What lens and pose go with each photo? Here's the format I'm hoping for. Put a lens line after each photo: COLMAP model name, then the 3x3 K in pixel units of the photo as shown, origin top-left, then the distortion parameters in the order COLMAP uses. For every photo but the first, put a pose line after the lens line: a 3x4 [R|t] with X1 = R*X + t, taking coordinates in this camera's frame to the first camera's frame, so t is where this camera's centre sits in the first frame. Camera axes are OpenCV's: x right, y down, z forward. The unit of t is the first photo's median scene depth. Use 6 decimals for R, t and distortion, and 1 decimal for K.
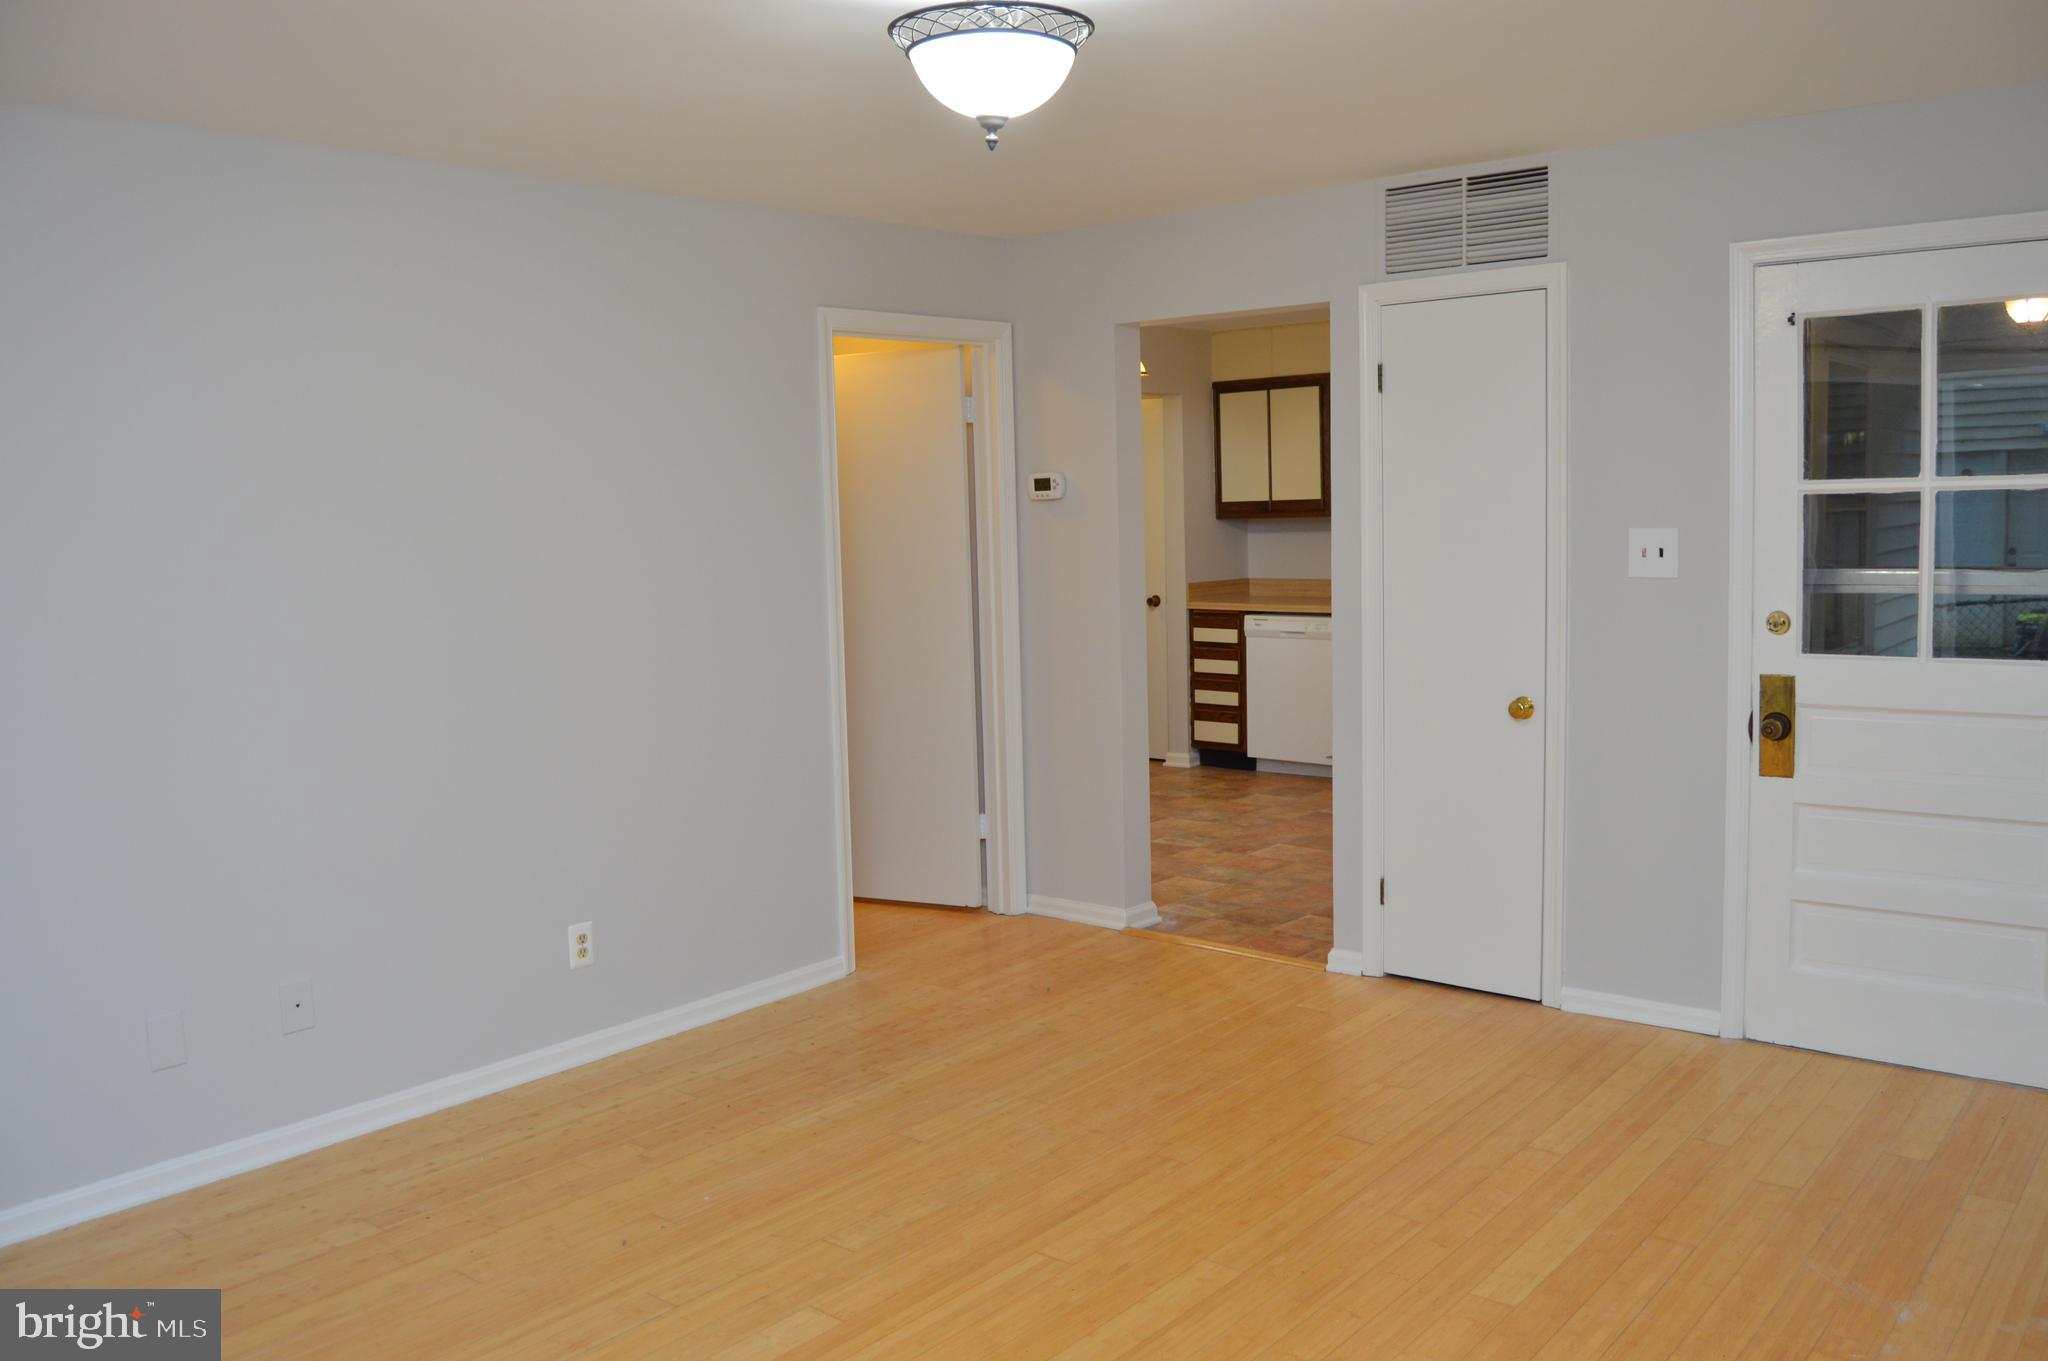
lens RADIAL K [[1607.2, 0, 1024.0], [0, 1607.2, 680.5], [0, 0, 1]] dist [-0.073550, 0.010911]
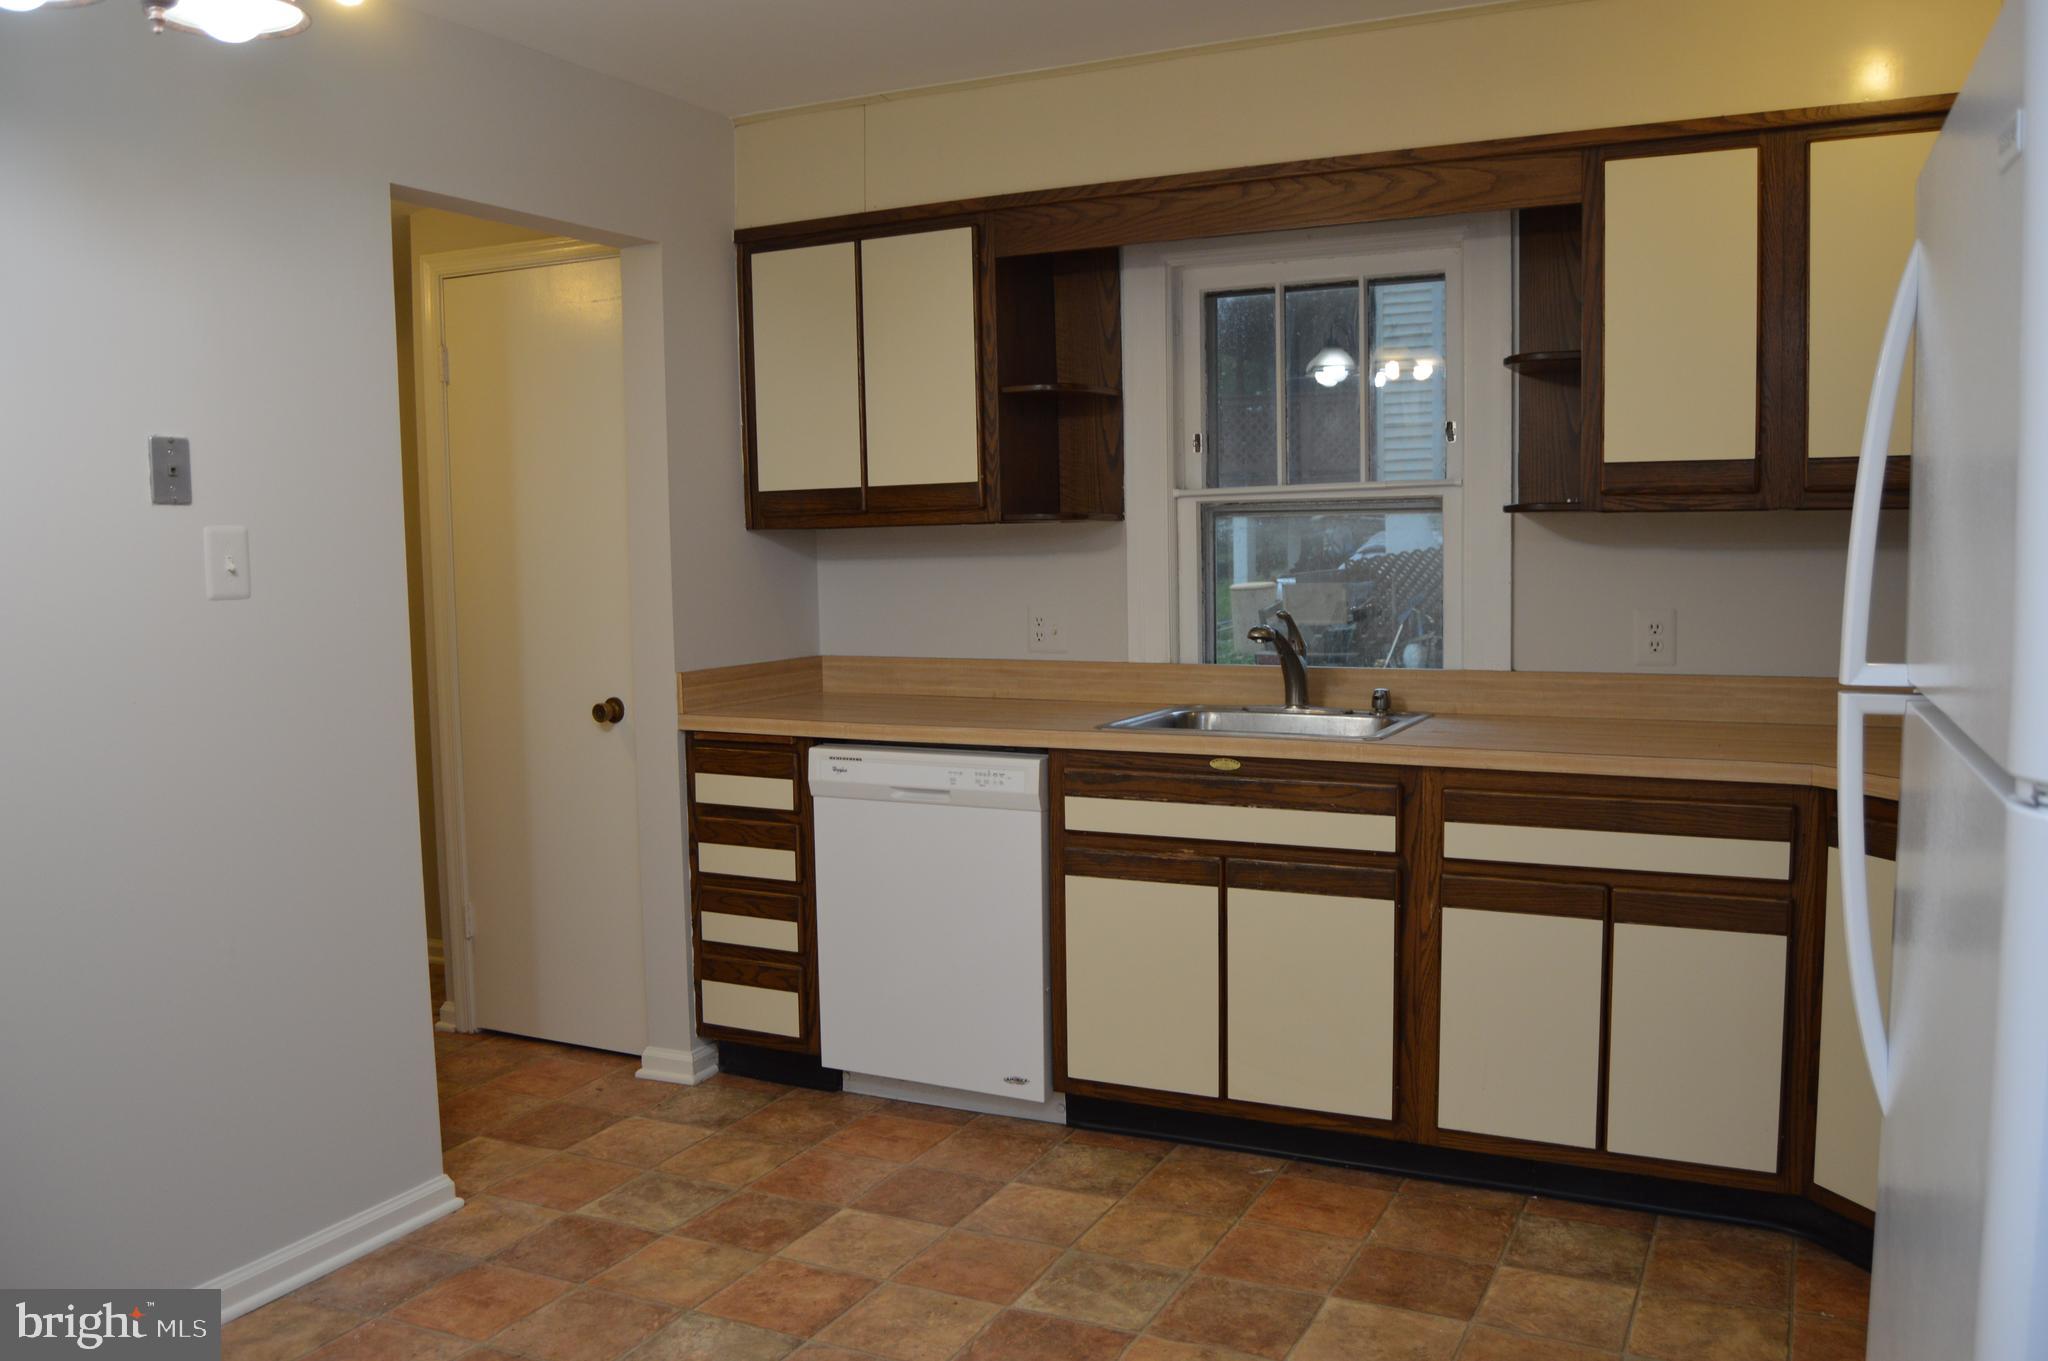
lens RADIAL K [[1607.2, 0, 1024.0], [0, 1607.2, 680.5], [0, 0, 1]] dist [-0.073550, 0.010911]
pose [[0.967914, -0.010737, 0.251052, 0.082745], [0.018867, 0.999372, -0.030002, -0.043320], [-0.250572, 0.033776, 0.967509, 0.550076]]
